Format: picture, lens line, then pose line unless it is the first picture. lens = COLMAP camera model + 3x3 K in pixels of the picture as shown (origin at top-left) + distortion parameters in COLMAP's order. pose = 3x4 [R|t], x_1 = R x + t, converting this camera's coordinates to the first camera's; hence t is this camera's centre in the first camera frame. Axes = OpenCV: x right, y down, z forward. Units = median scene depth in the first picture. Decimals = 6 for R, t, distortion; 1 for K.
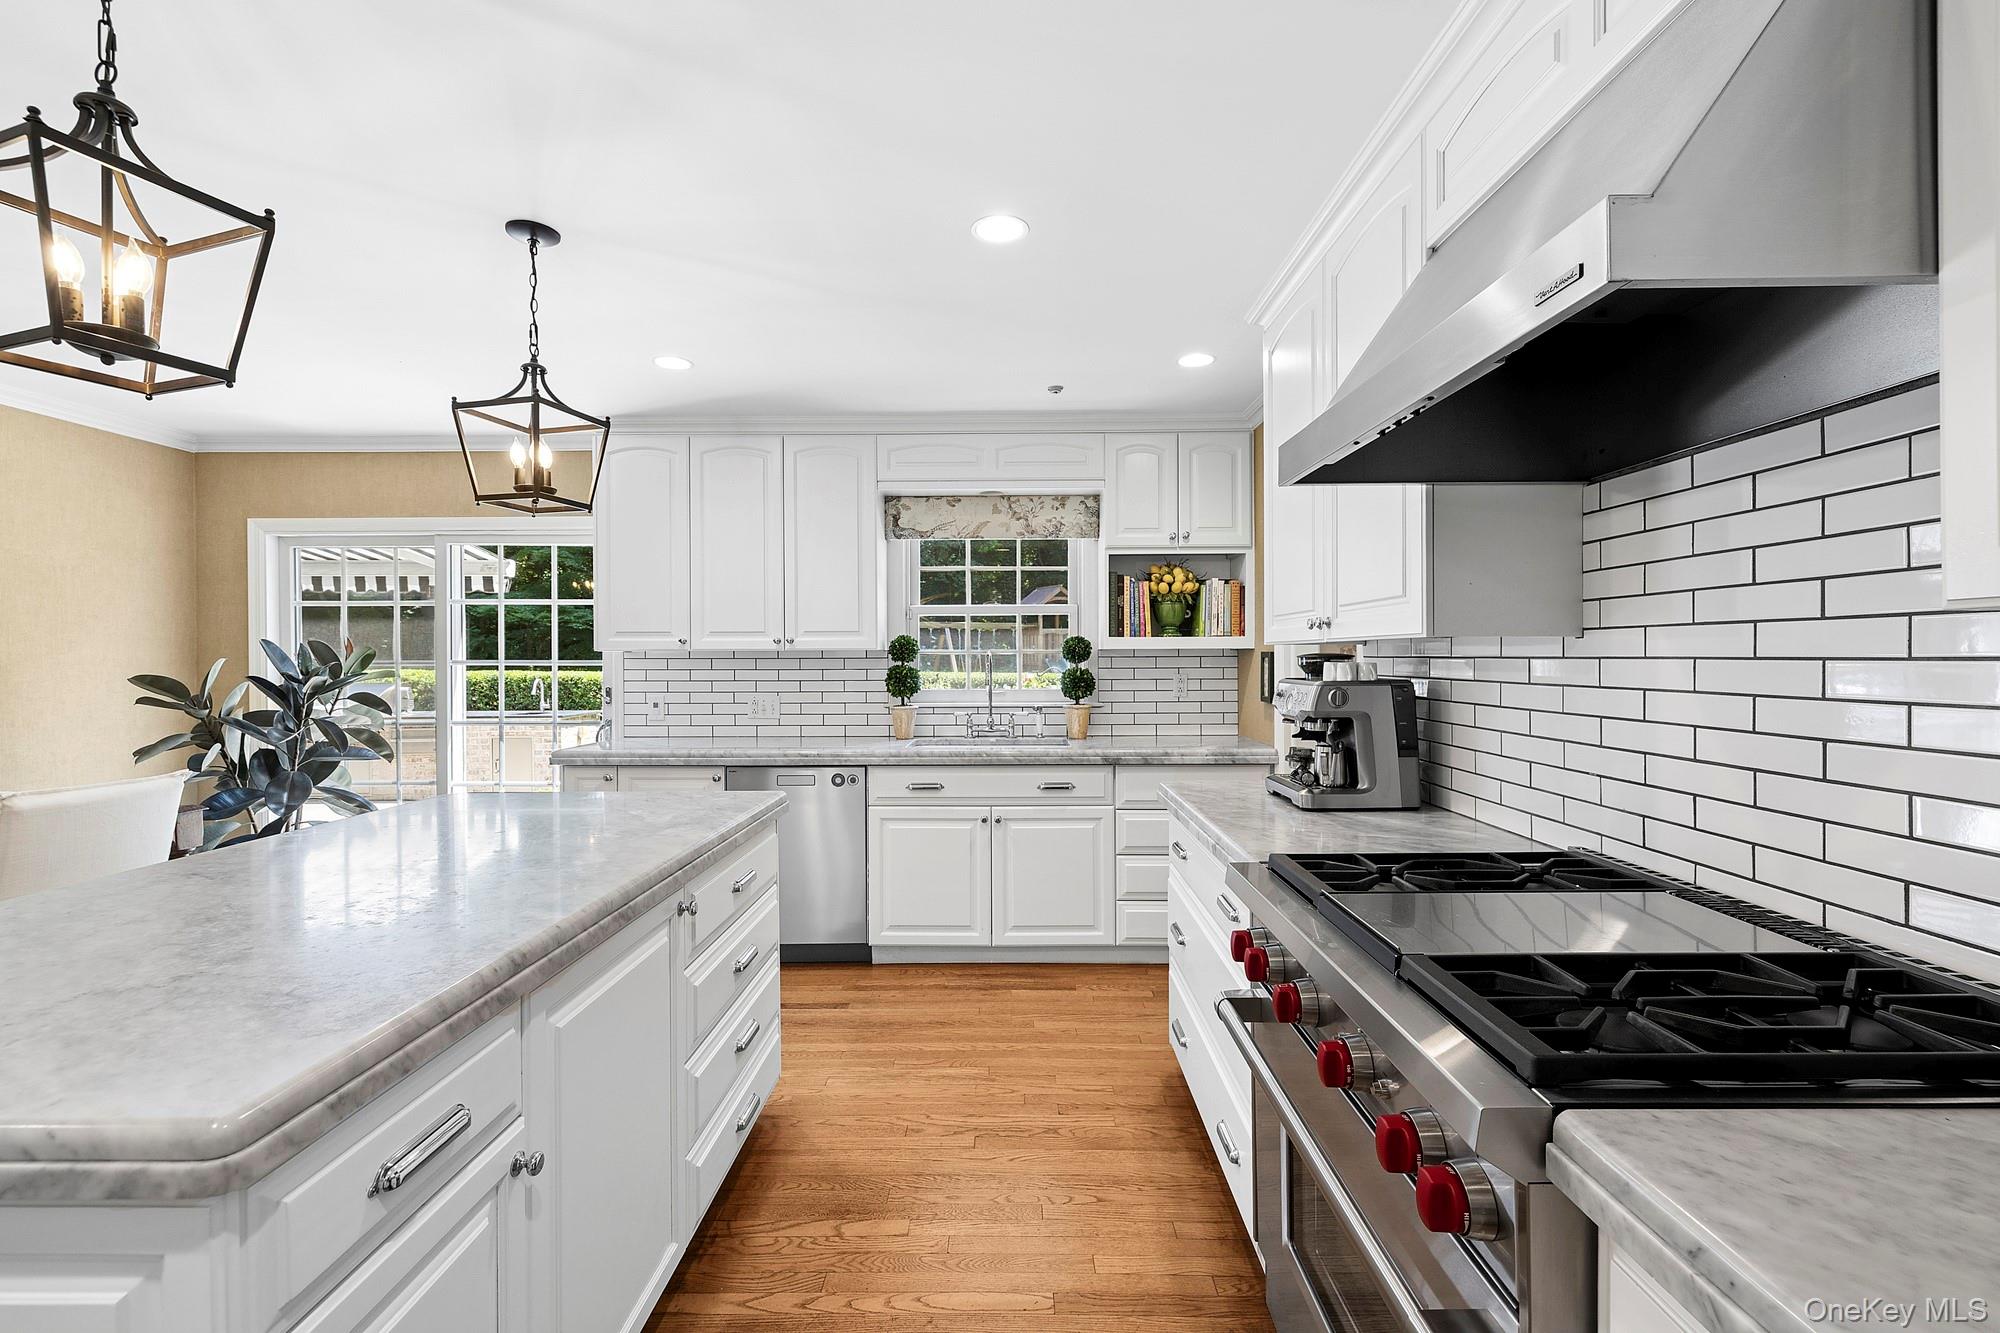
lens RADIAL K [[846.5, 0, 999.0], [0, 846.5, 660.5], [0, 0, 1]] dist [0.001726, -0.000030]
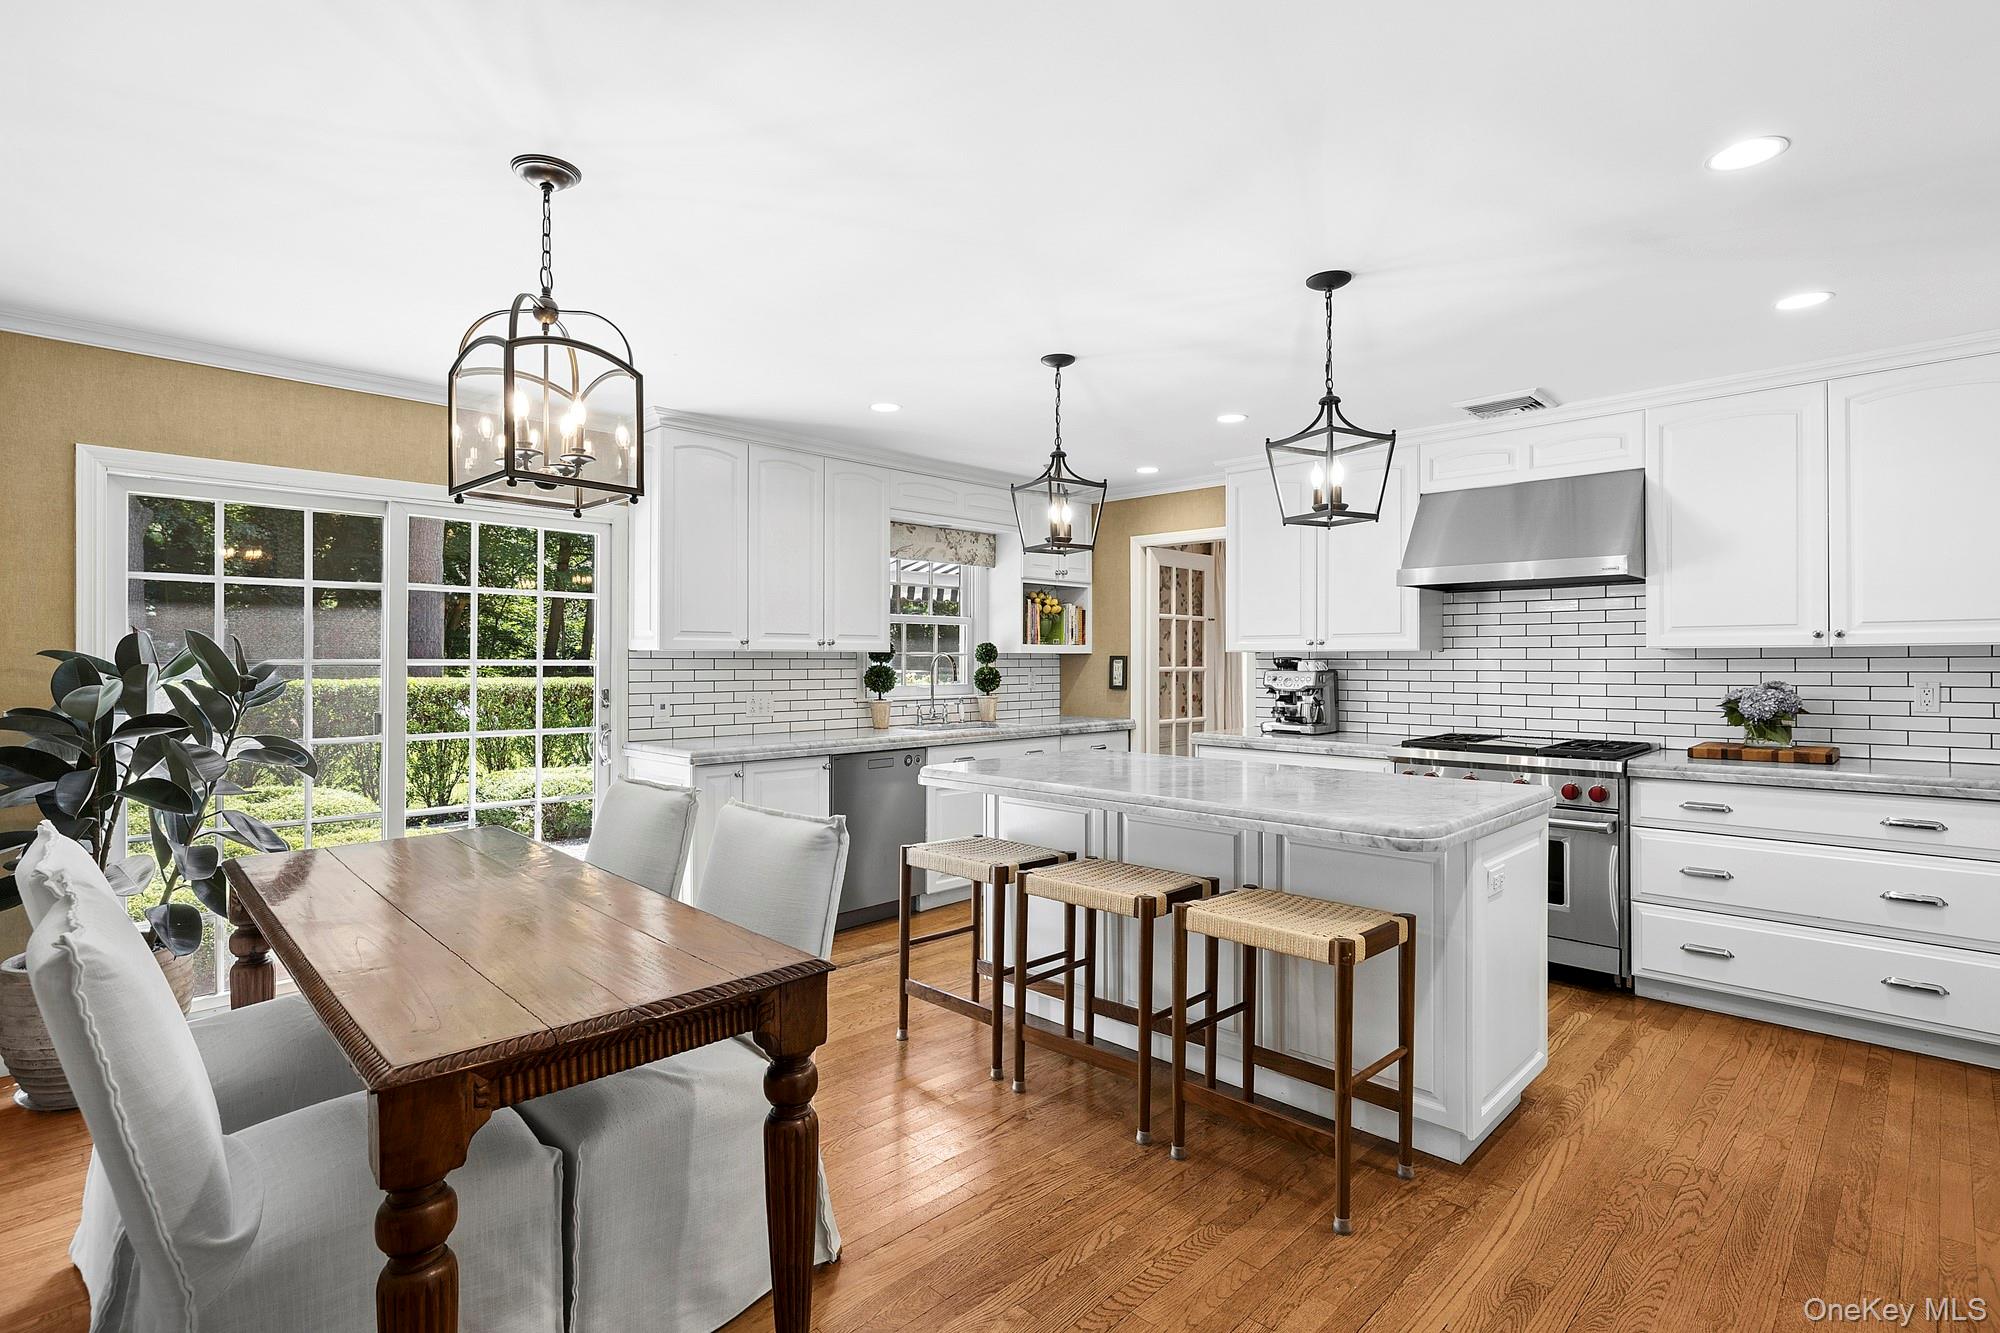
lens RADIAL K [[942.9, 0, 995.1], [0, 942.9, 654.2], [0, 0, 1]] dist [0.000212, 0.000164]
pose [[0.705581, 0.007851, 0.708585, -0.918807], [0.000218, 0.999936, -0.011297, 0.005287], [-0.708629, 0.008125, 0.705535, -0.024614]]
